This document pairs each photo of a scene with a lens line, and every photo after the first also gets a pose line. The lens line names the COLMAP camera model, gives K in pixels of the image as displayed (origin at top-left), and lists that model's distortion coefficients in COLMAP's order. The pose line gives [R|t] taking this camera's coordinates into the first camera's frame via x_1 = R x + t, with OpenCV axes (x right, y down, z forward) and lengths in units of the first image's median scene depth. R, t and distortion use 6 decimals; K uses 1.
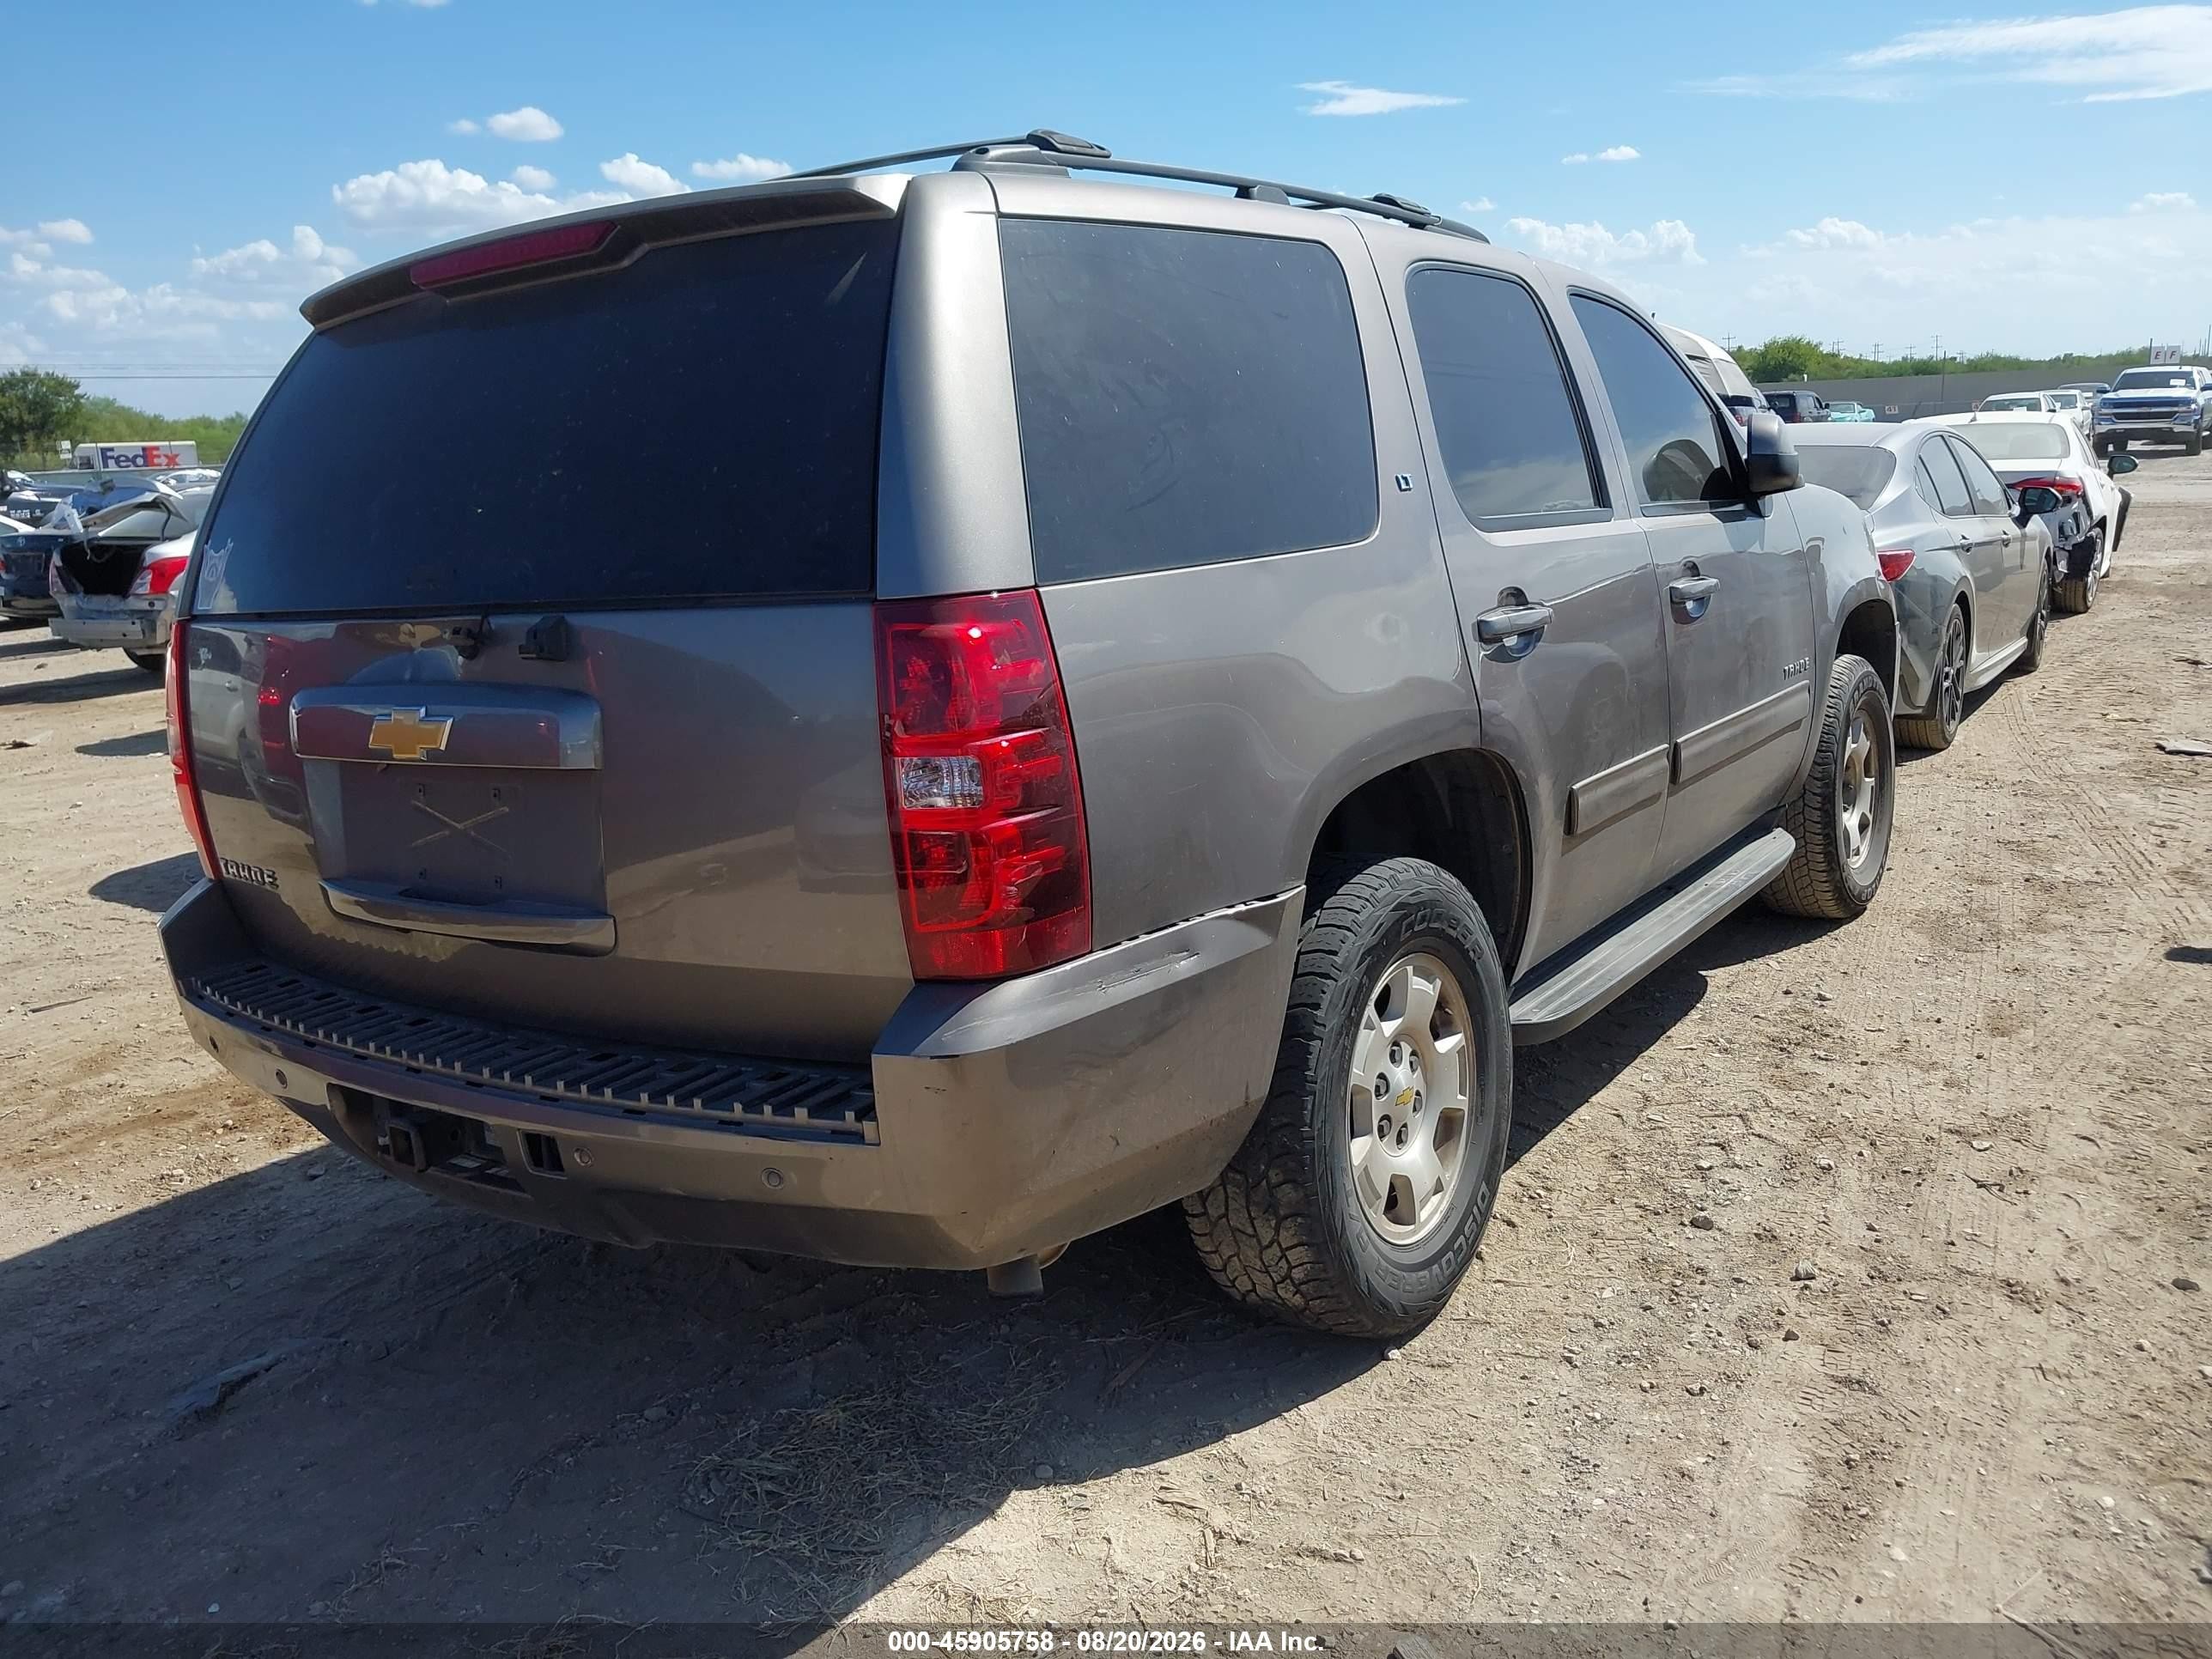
lens RADIAL K [[1815.8, 0, 1106.0], [0, 1815.8, 829.5], [0, 0, 1]] dist [0.003292, 0.000465]
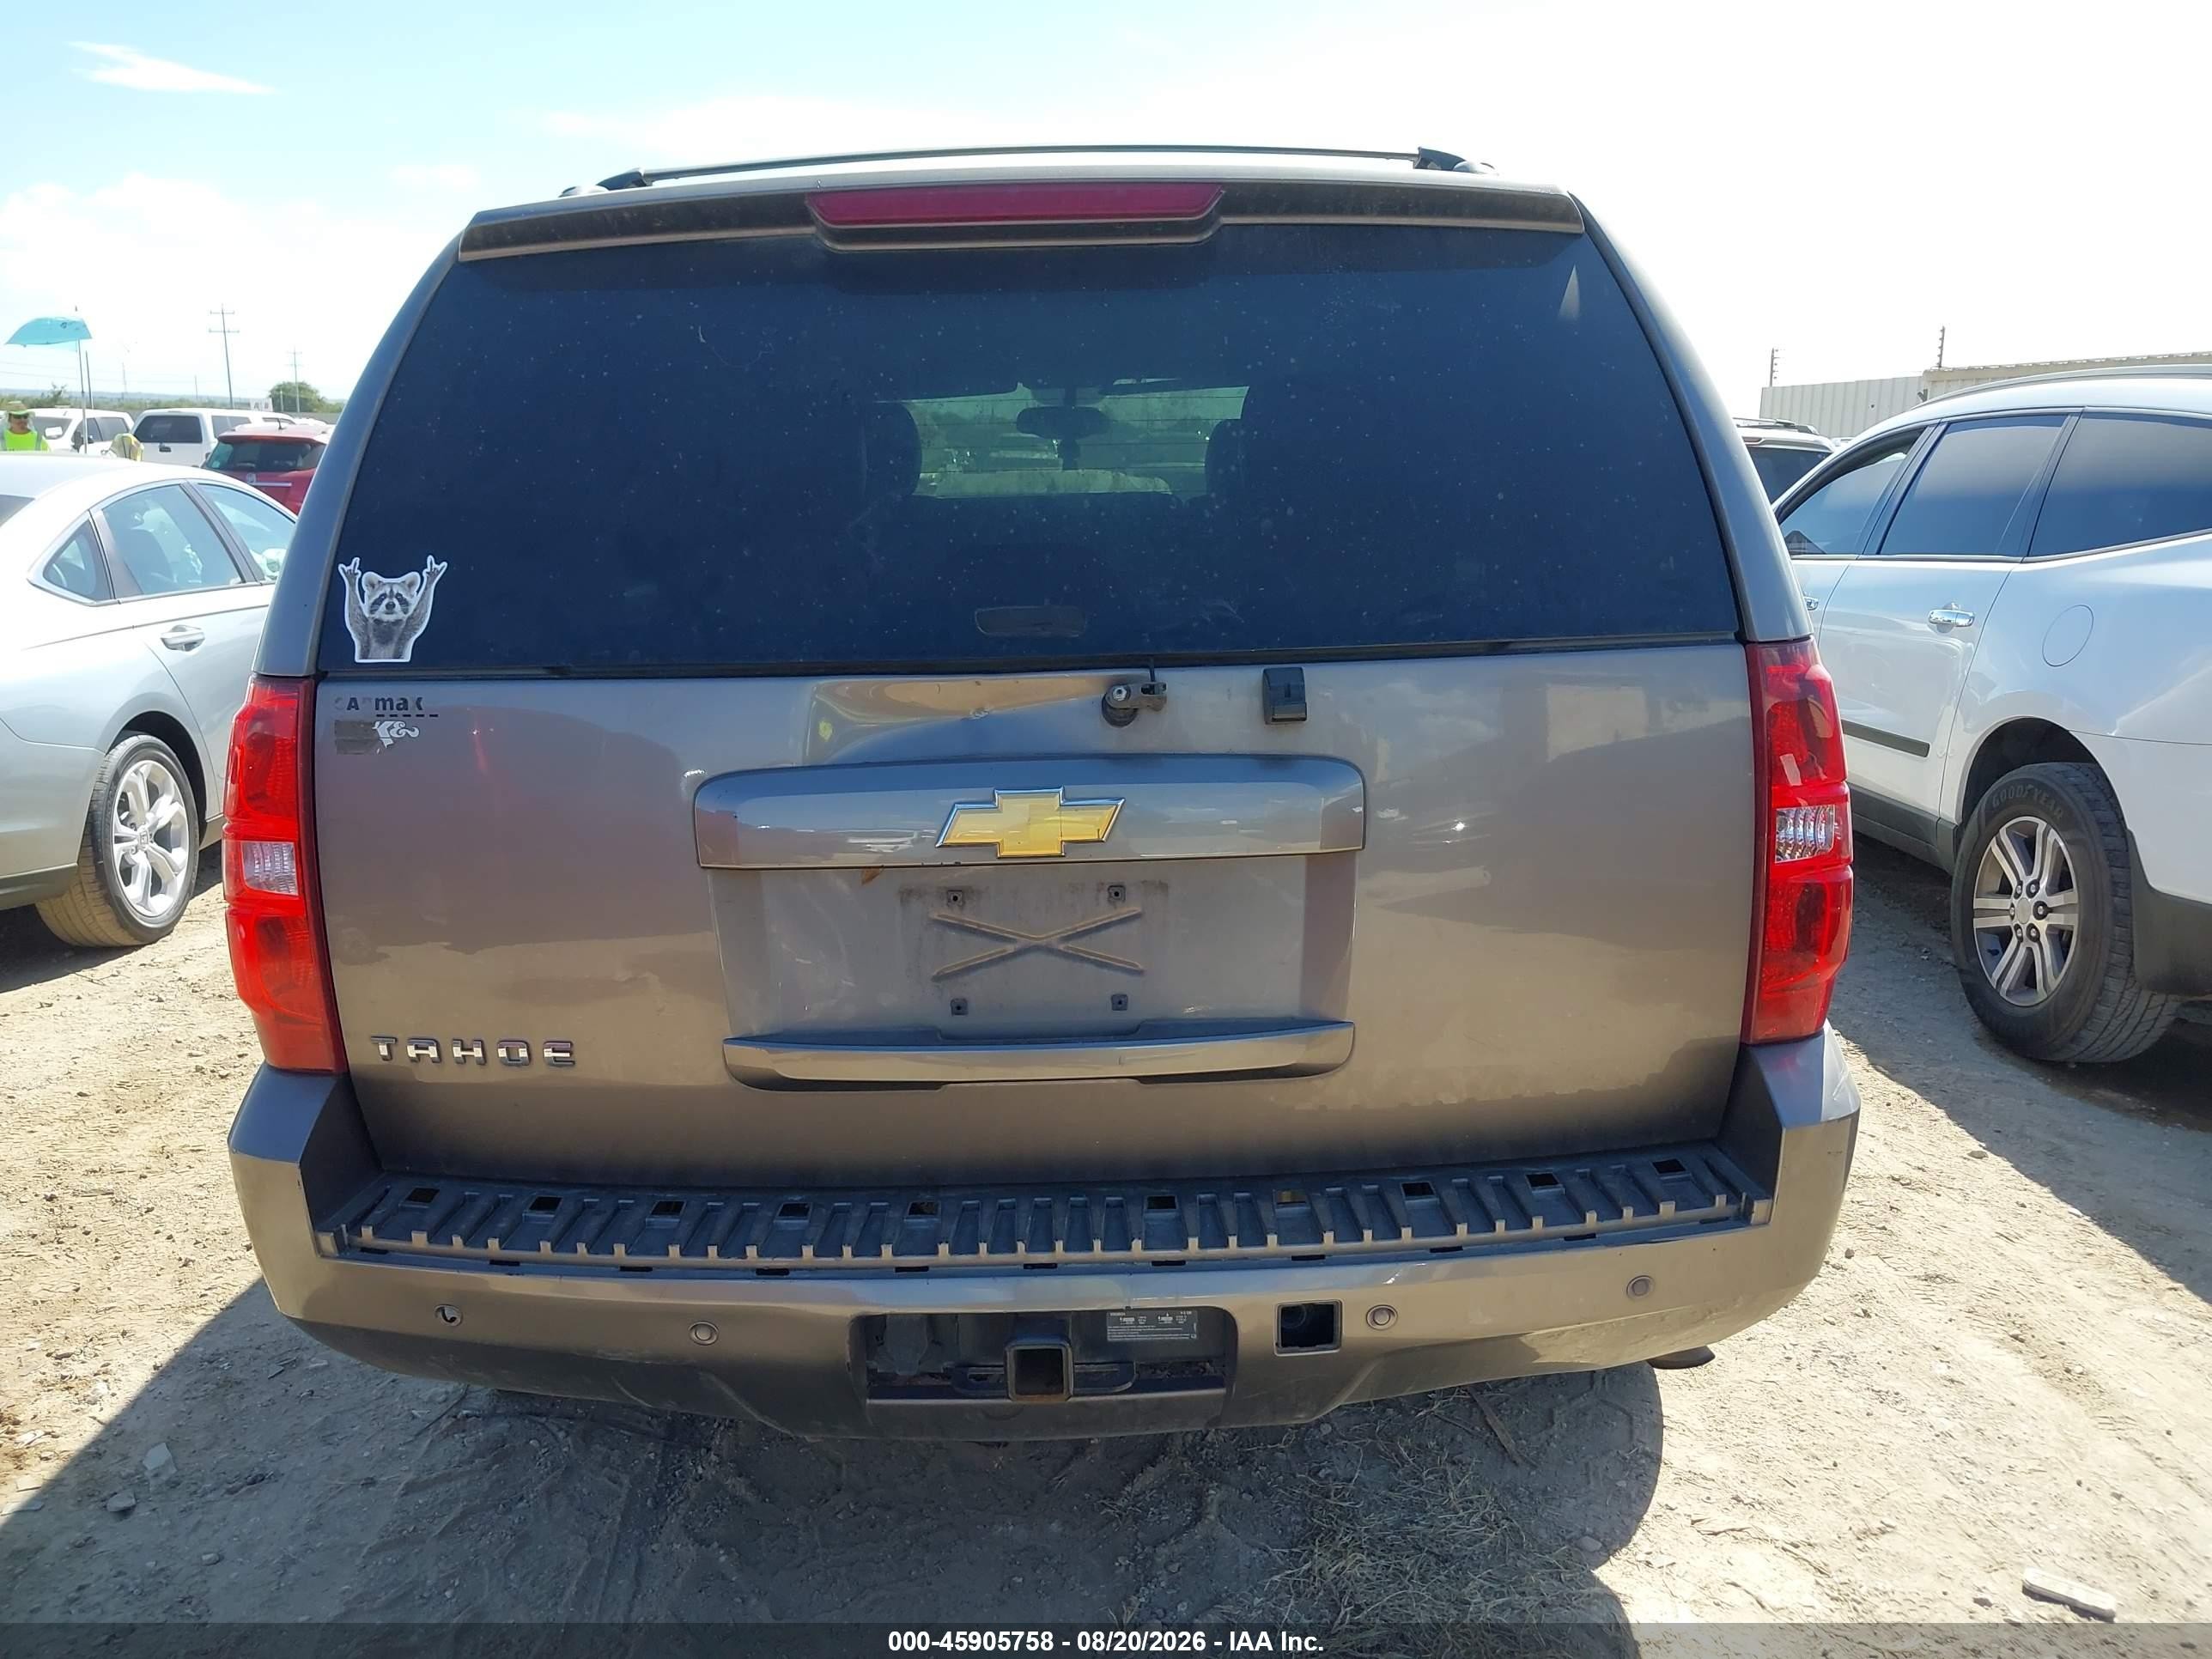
lens RADIAL K [[1815.8, 0, 1106.0], [0, 1815.8, 829.5], [0, 0, 1]] dist [0.003292, 0.000465]
pose [[0.806926, -0.072290, 0.586212, -0.712395], [0.080985, 0.996650, 0.011427, -0.050808], [-0.585074, 0.038254, 0.810077, 0.326288]]
